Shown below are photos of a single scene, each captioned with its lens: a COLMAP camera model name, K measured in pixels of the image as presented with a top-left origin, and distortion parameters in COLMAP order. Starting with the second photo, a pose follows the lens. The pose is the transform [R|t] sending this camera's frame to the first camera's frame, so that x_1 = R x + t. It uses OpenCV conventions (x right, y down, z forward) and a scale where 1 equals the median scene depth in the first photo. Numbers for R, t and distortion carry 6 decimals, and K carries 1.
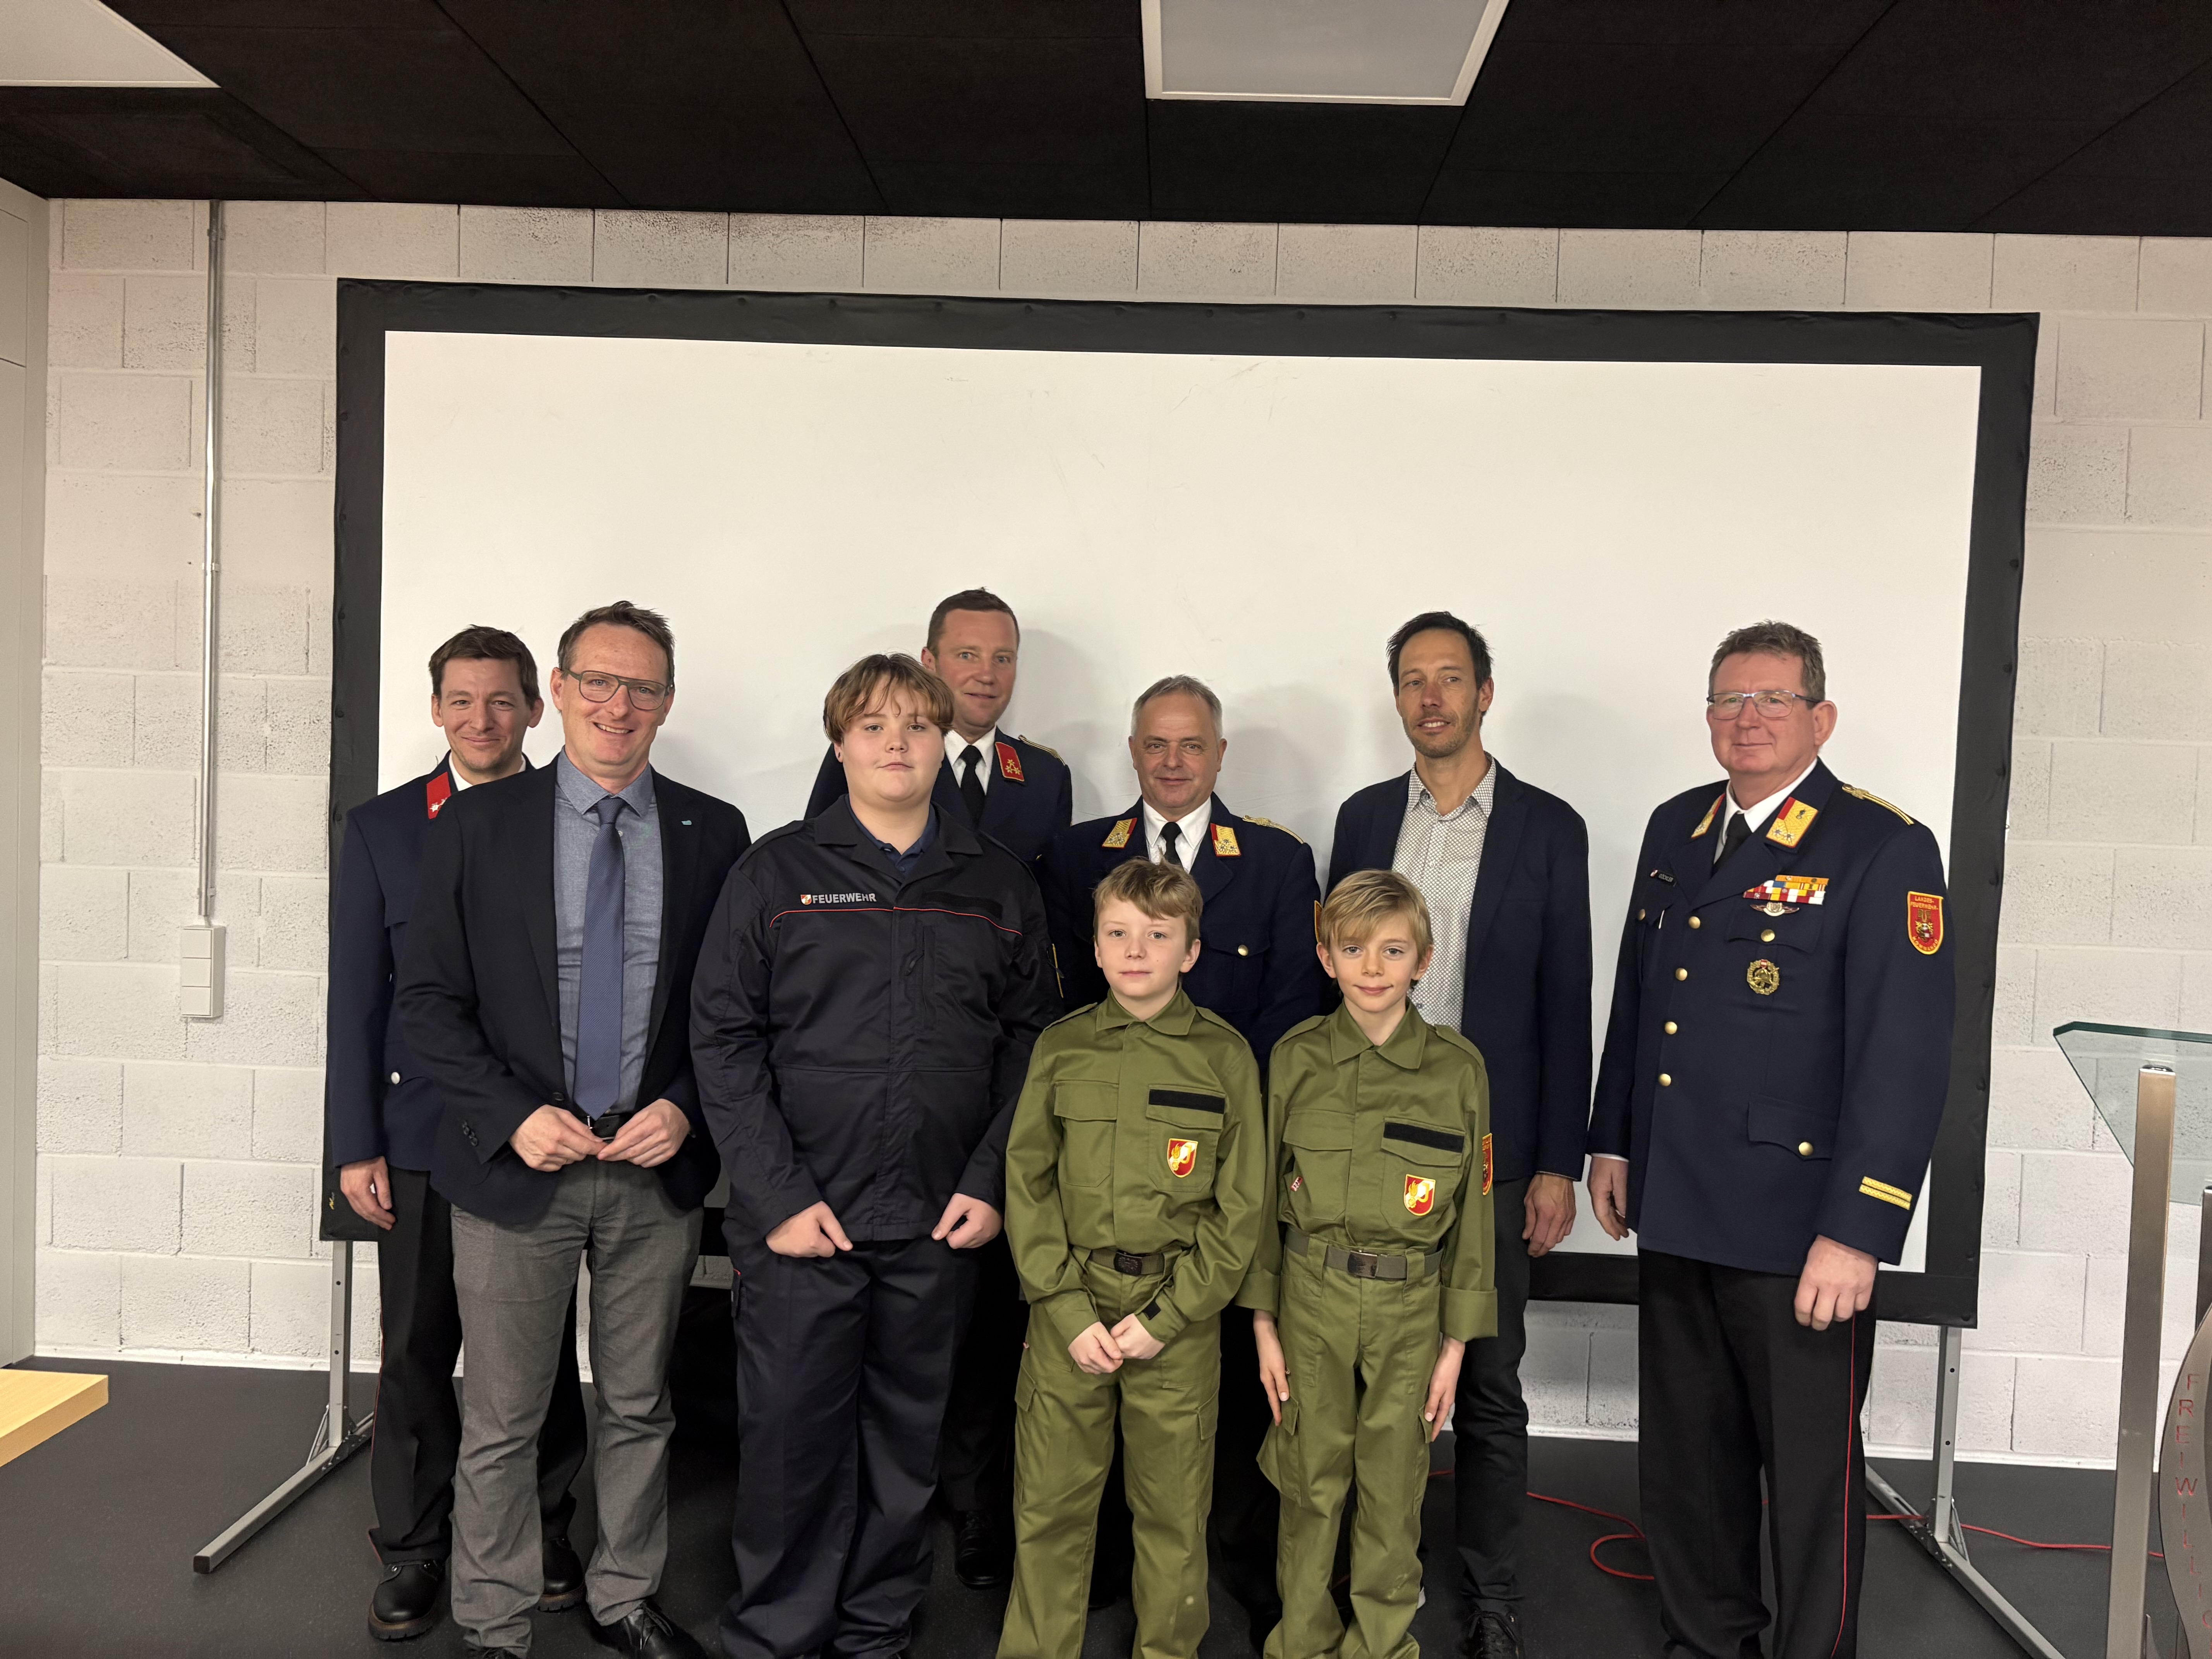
lens RADIAL K [[1637.0, 0, 1091.7], [0, 1637.0, 829.0], [0, 0, 1]] dist [0.047946, -0.059050]
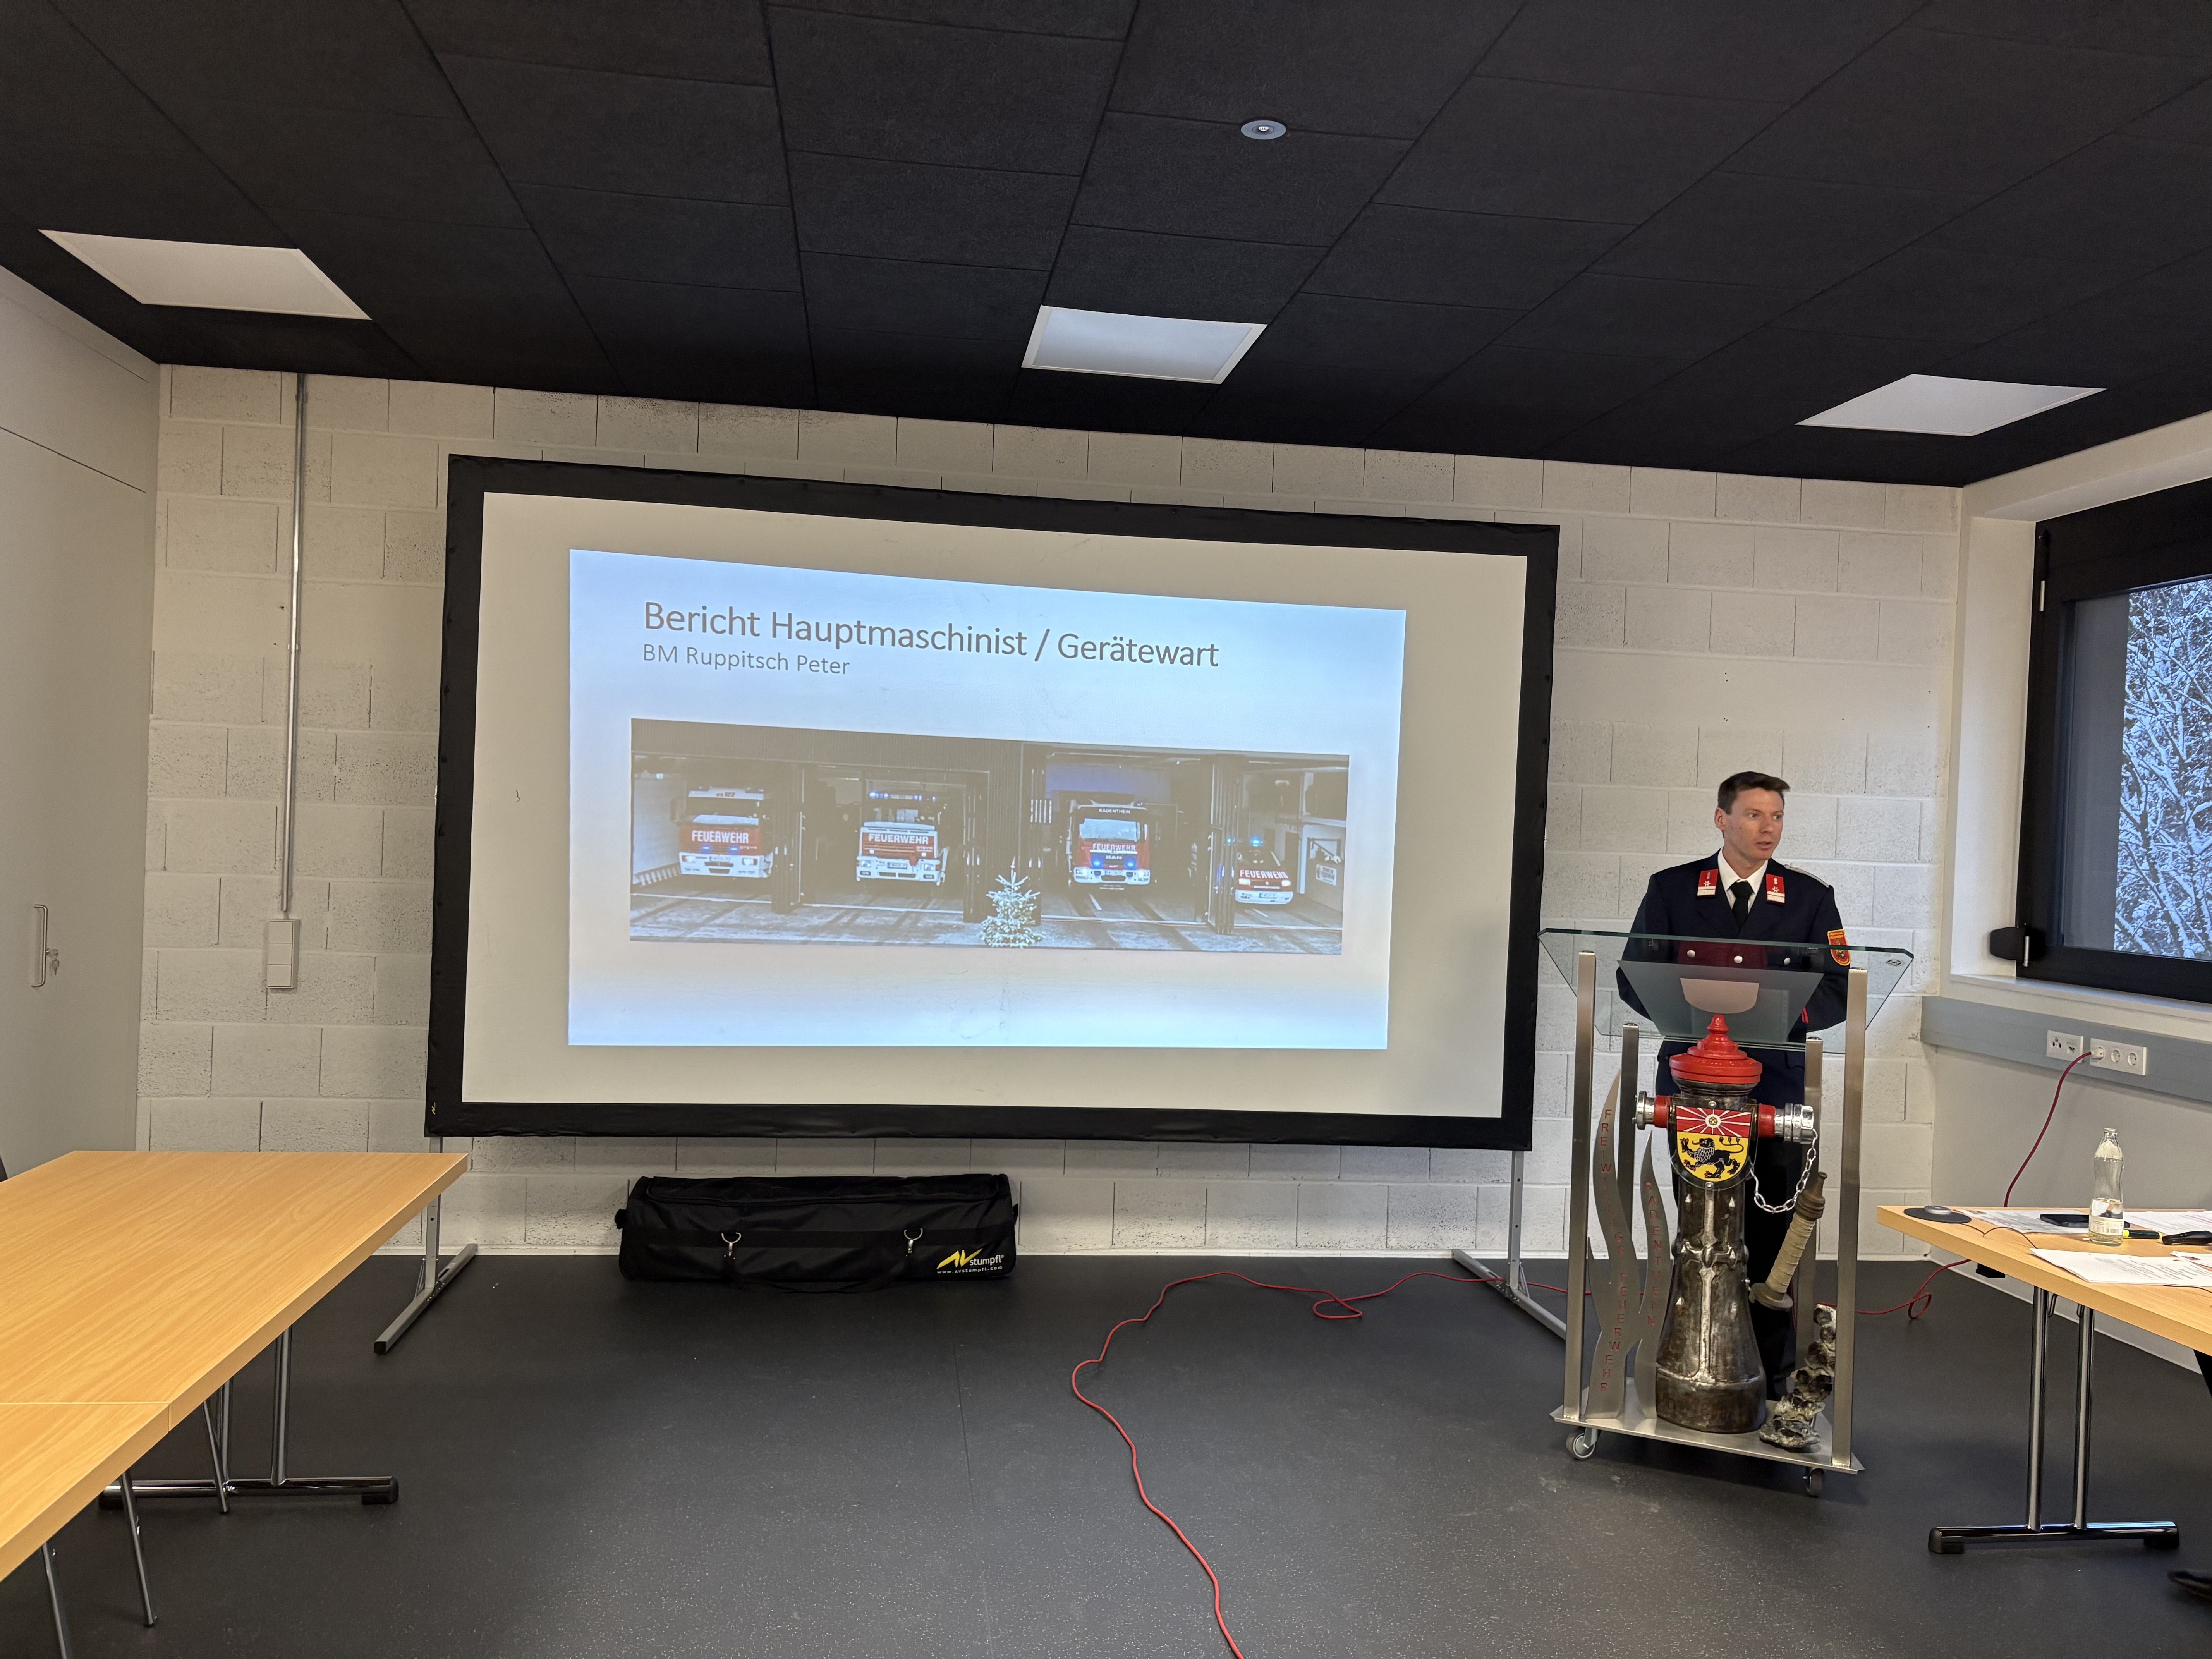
lens RADIAL K [[1657.5, 0, 1092.3], [0, 1657.5, 845.0], [0, 0, 1]] dist [0.008861, 0.003579]
pose [[0.983383, -0.000620, 0.181543, -0.147847], [0.003724, 0.999853, -0.016757, 0.024929], [-0.181506, 0.017155, 0.983240, -0.430548]]
